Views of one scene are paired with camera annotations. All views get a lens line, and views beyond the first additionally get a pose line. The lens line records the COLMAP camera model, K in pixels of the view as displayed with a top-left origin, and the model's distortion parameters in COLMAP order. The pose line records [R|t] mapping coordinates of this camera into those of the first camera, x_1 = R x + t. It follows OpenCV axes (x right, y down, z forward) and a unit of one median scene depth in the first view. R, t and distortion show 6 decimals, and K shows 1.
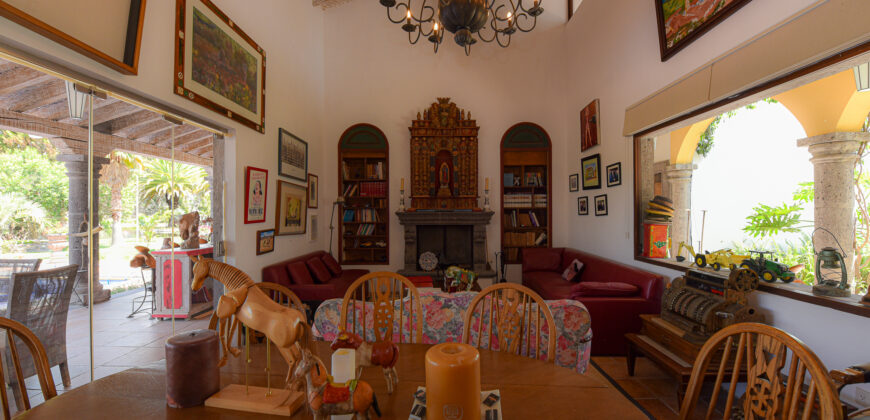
lens RADIAL K [[348.3, 0, 436.0], [0, 348.3, 211.6], [0, 0, 1]] dist [-0.013478, -0.000370]
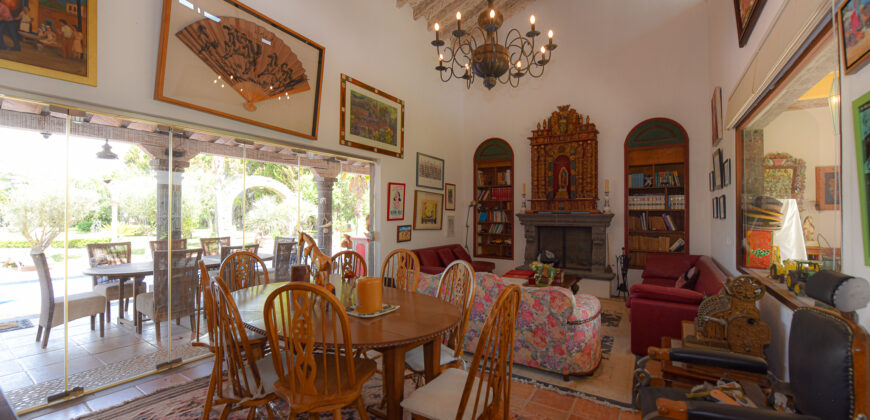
lens RADIAL K [[348.3, 0, 433.6], [0, 348.3, 210.4], [0, 0, 1]] dist [-0.013478, -0.000370]
pose [[0.844996, 0.001412, -0.534771, 0.259298], [-0.005374, 0.999968, -0.005850, -0.001148], [0.534746, 0.007817, 0.844977, -0.100728]]
